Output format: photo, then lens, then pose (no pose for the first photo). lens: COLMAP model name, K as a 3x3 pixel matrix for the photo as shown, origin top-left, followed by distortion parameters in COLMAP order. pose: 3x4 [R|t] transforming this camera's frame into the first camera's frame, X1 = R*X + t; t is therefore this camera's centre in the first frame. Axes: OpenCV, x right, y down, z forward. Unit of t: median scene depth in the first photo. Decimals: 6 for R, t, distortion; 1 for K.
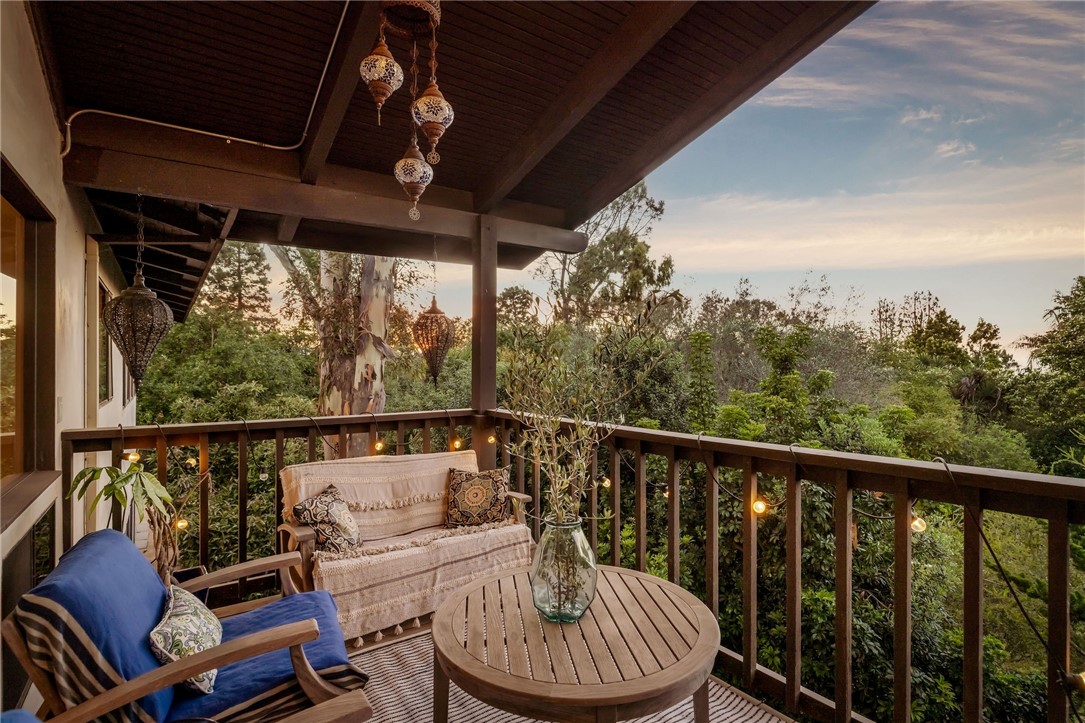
lens RADIAL K [[512.3, 0, 542.5], [0, 512.3, 361.5], [0, 0, 1]] dist [-0.023574, 0.000154]
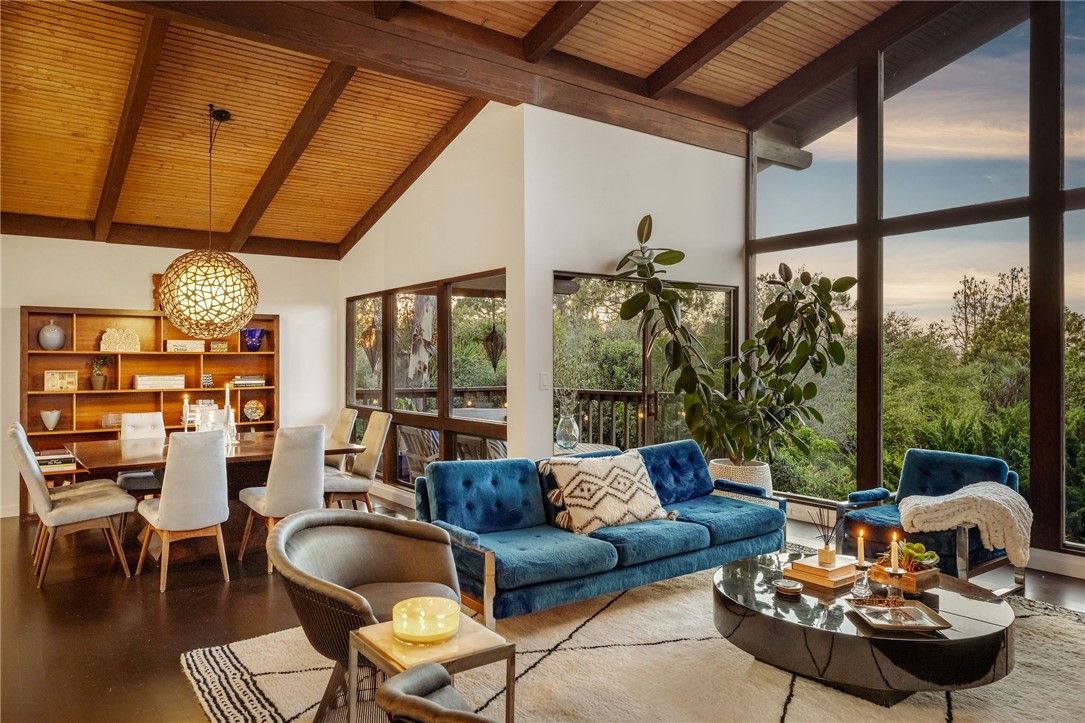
lens RADIAL K [[726.1, 0, 542.5], [0, 726.1, 361.5], [0, 0, 1]] dist [0.002548, 0.001479]
pose [[0.999720, 0.002836, 0.023472, -0.011098], [-0.002963, 0.999981, 0.005361, -0.000700], [-0.023457, -0.005429, 0.999710, -0.176927]]
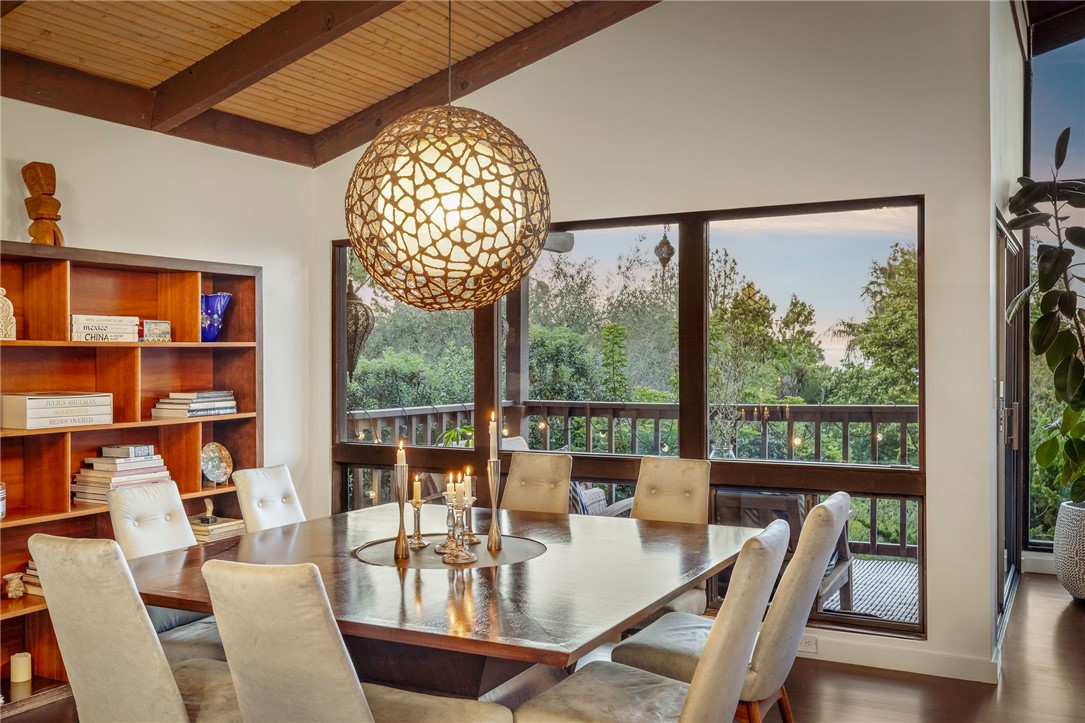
lens RADIAL K [[996.1, 0, 542.5], [0, 996.1, 361.5], [0, 0, 1]] dist [-0.011433, -0.007509]
pose [[0.884205, -0.004164, 0.467080, -0.123311], [0.001195, 0.999977, 0.006652, -0.000224], [-0.467098, -0.005324, 0.884190, -0.102400]]
